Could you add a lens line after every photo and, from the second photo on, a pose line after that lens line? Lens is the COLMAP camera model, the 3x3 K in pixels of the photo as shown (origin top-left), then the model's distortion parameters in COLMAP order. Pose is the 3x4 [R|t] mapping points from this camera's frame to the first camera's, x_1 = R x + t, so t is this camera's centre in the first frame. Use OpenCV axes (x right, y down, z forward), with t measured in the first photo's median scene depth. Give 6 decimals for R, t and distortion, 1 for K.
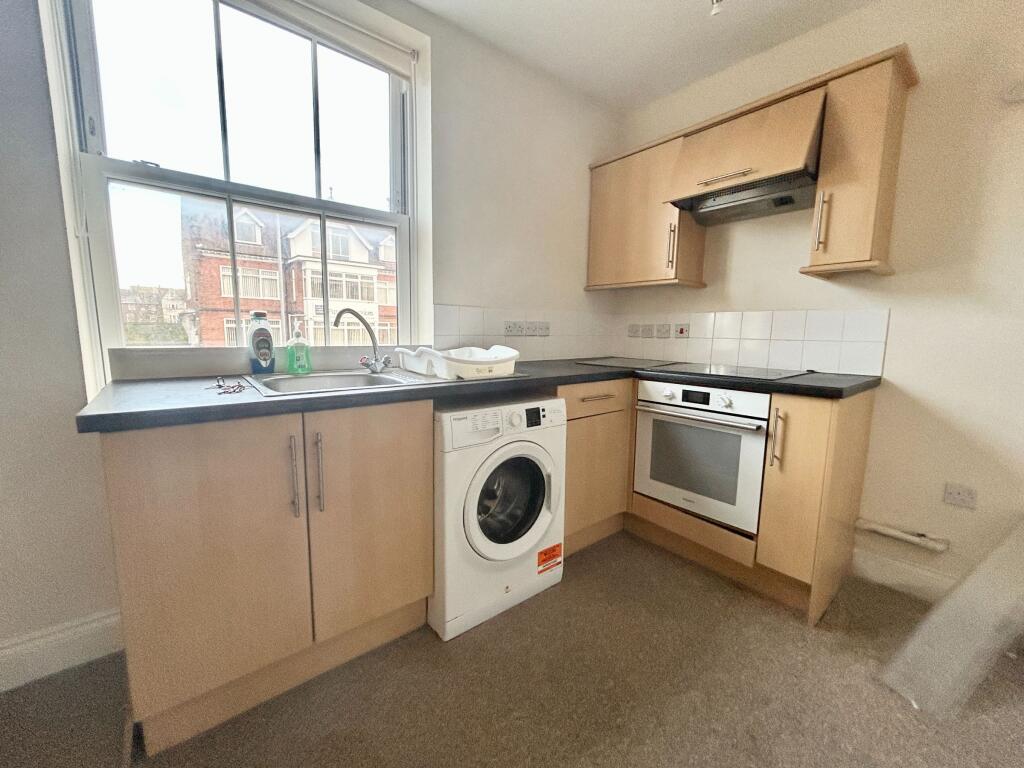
lens RADIAL K [[409.4, 0, 512.6], [0, 409.4, 381.8], [0, 0, 1]] dist [0.001659, -0.000301]
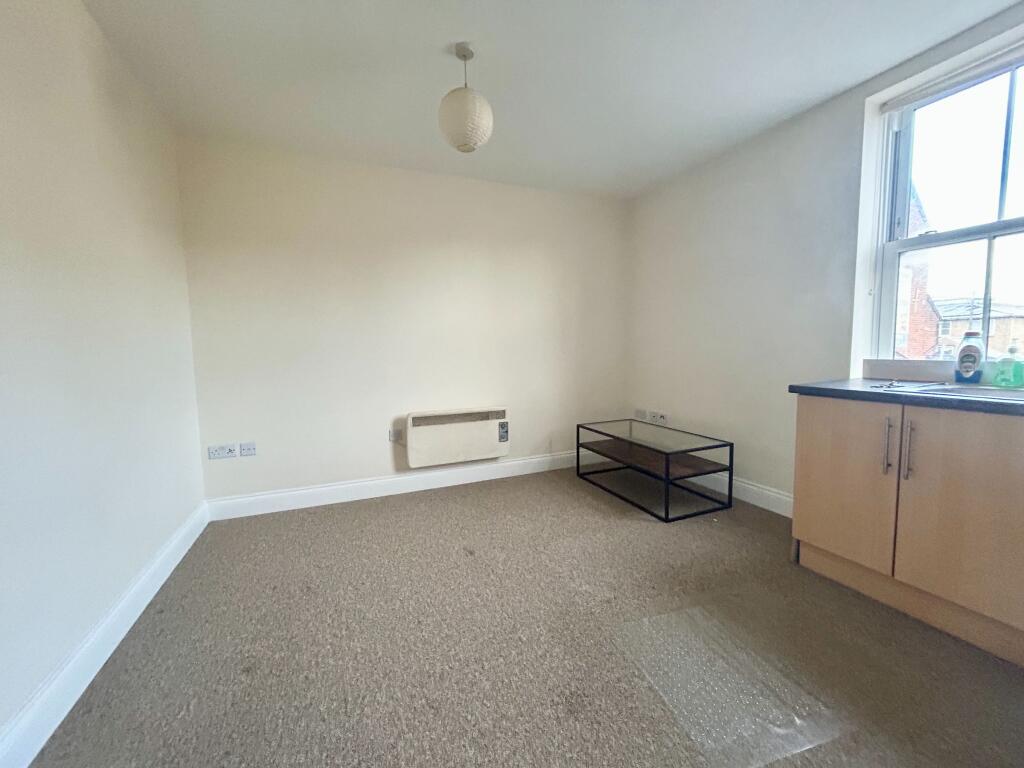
lens RADIAL K [[409.4, 0, 513.0], [0, 409.4, 384.0], [0, 0, 1]] dist [0.001659, -0.000301]
pose [[-0.269667, 0.074048, -0.960102, 0.799594], [-0.114049, 0.987566, 0.108199, 0.003173], [0.956176, 0.138677, -0.257869, 0.043215]]
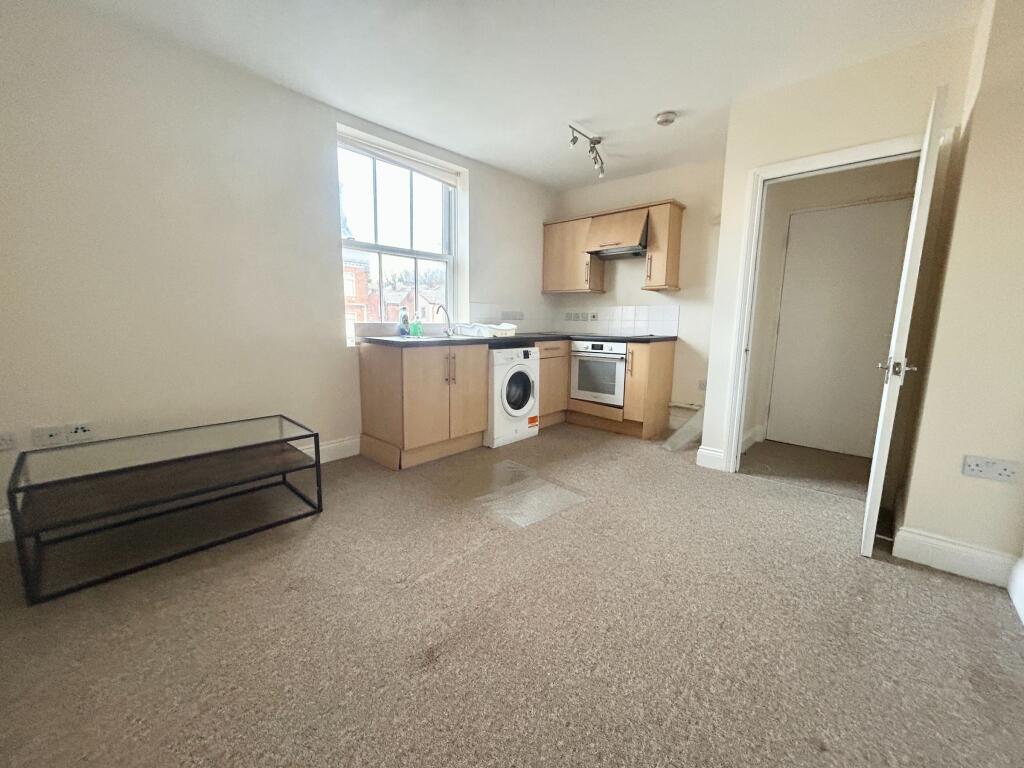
lens RADIAL K [[409.4, 0, 510.3], [0, 409.4, 383.2], [0, 0, 1]] dist [0.001659, -0.000301]
pose [[0.989192, -0.025742, 0.144347, -0.336202], [0.022026, 0.999385, 0.027286, 0.168623], [-0.144961, -0.023812, 0.989151, -1.120352]]
